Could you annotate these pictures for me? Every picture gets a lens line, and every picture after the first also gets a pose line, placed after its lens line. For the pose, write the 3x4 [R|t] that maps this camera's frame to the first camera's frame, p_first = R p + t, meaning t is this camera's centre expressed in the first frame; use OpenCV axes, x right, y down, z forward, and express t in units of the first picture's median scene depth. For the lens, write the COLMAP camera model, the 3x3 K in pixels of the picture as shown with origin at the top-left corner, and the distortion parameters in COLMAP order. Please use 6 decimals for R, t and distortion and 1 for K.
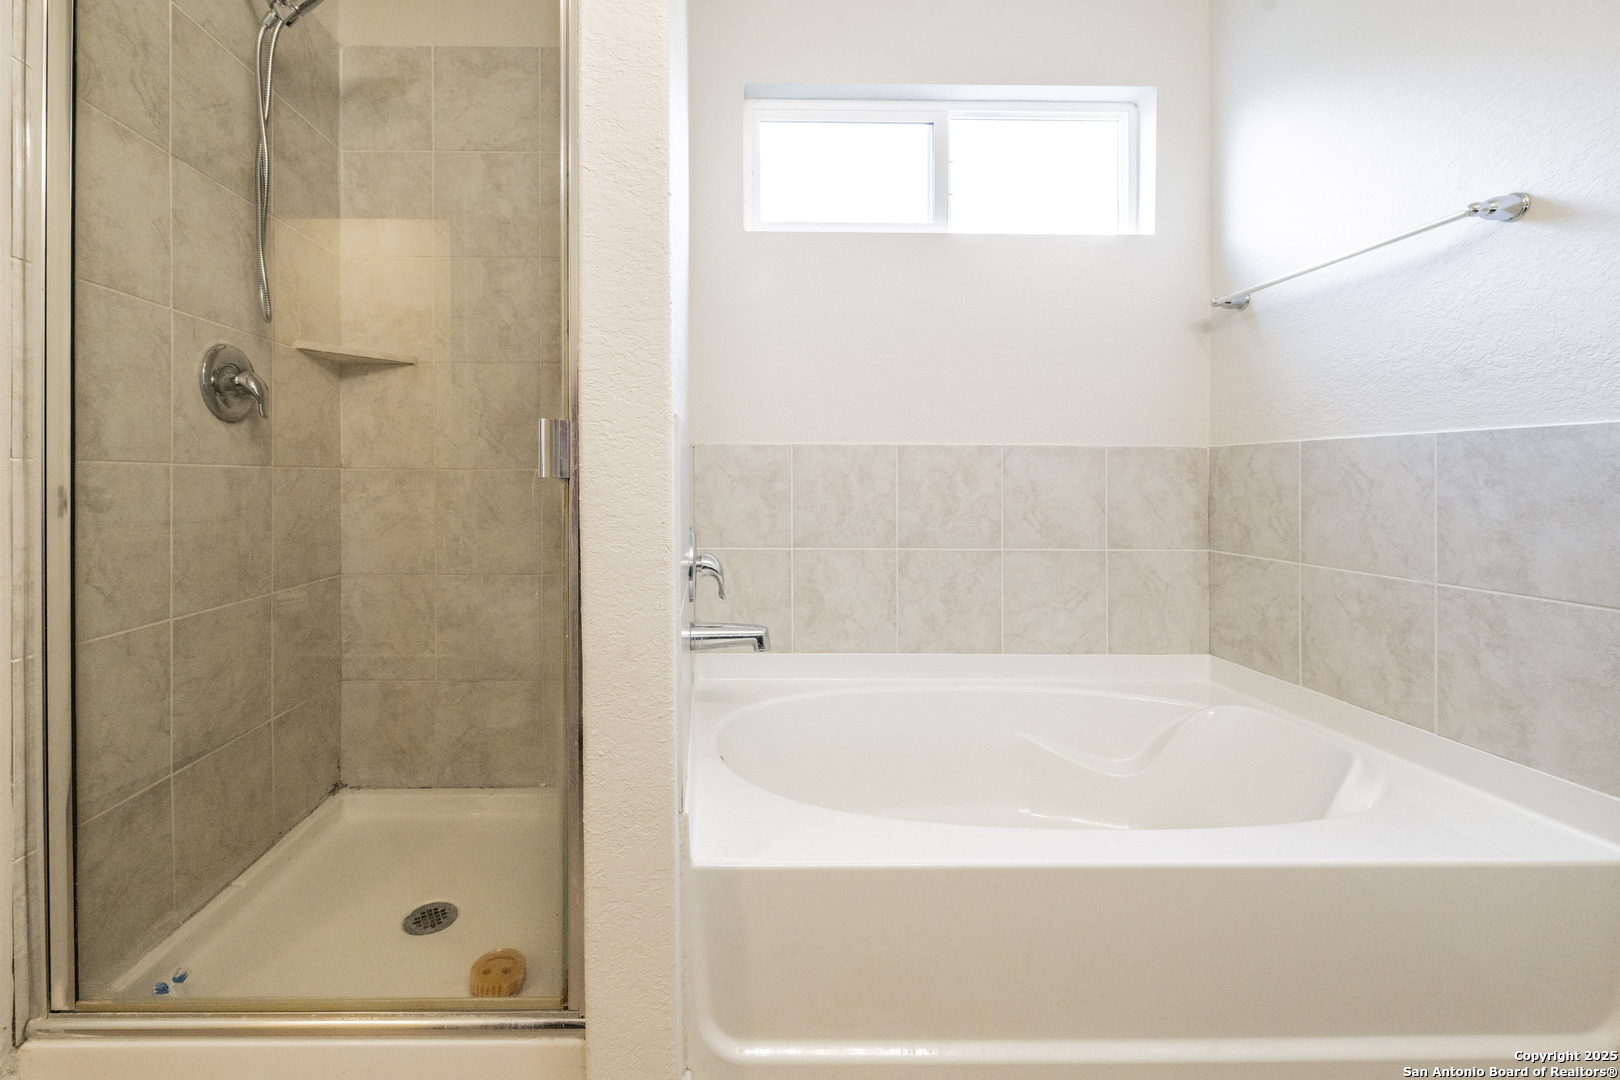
lens RADIAL K [[653.1, 0, 715.3], [0, 653.1, 476.4], [0, 0, 1]] dist [-0.002971, -0.000113]
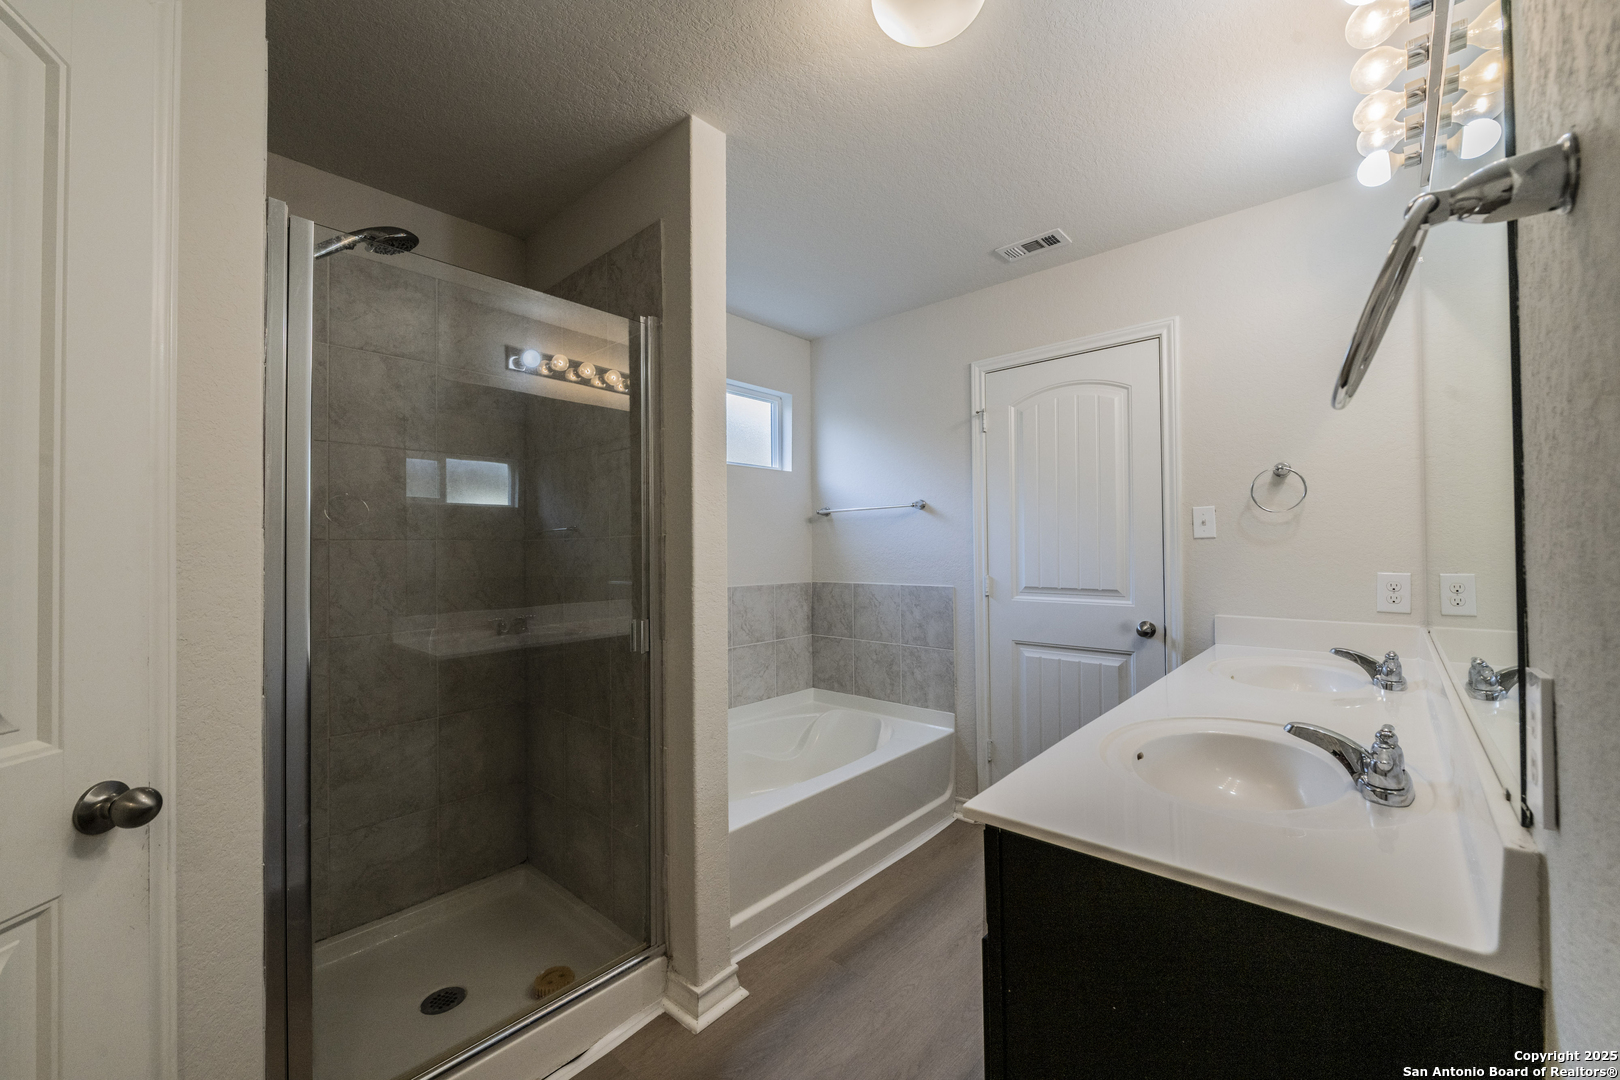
lens RADIAL K [[653.1, 0, 799.4], [0, 653.1, 539.8], [0, 0, 1]] dist [-0.002971, -0.000113]
pose [[0.679108, -0.005303, 0.734019, -0.787393], [0.013026, 0.999904, -0.004828, -0.180875], [-0.733923, 0.012840, 0.679111, -0.338689]]
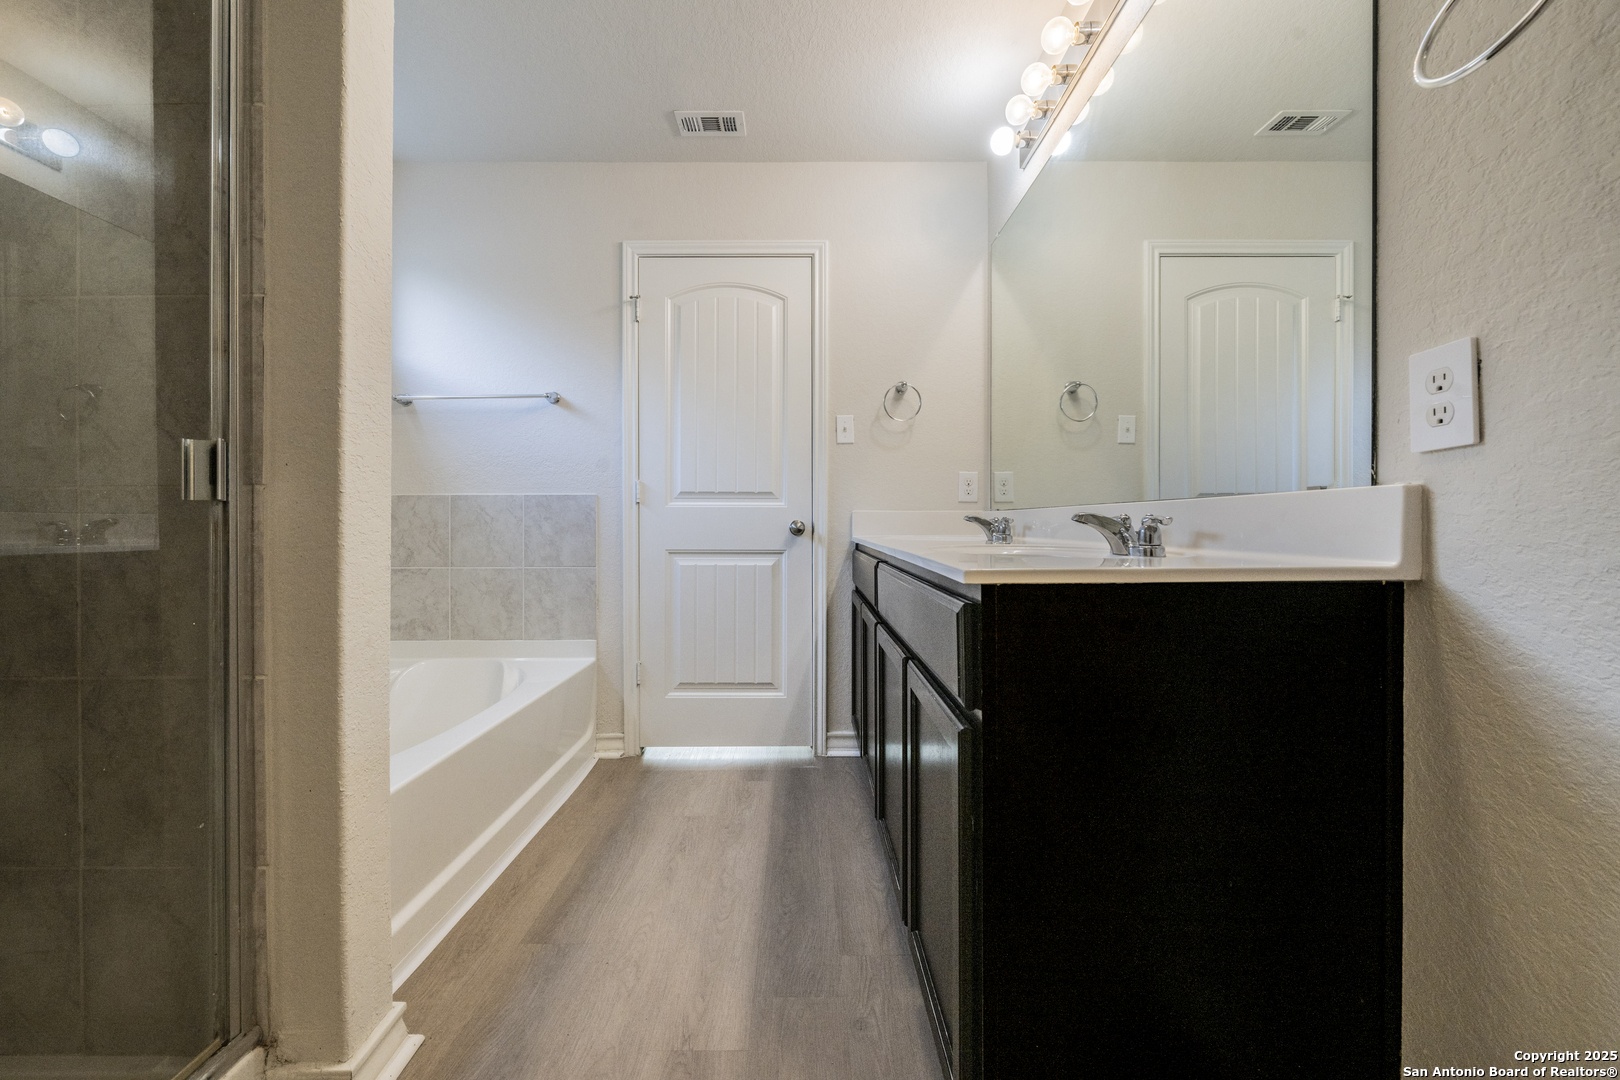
lens RADIAL K [[653.1, 0, 818.1], [0, 653.1, 529.0], [0, 0, 1]] dist [-0.002971, -0.000113]
pose [[-0.005835, -0.009992, 0.999933, -0.750616], [-0.000781, 0.999950, 0.009988, 0.016186], [-0.999983, -0.000723, -0.005842, 0.057777]]
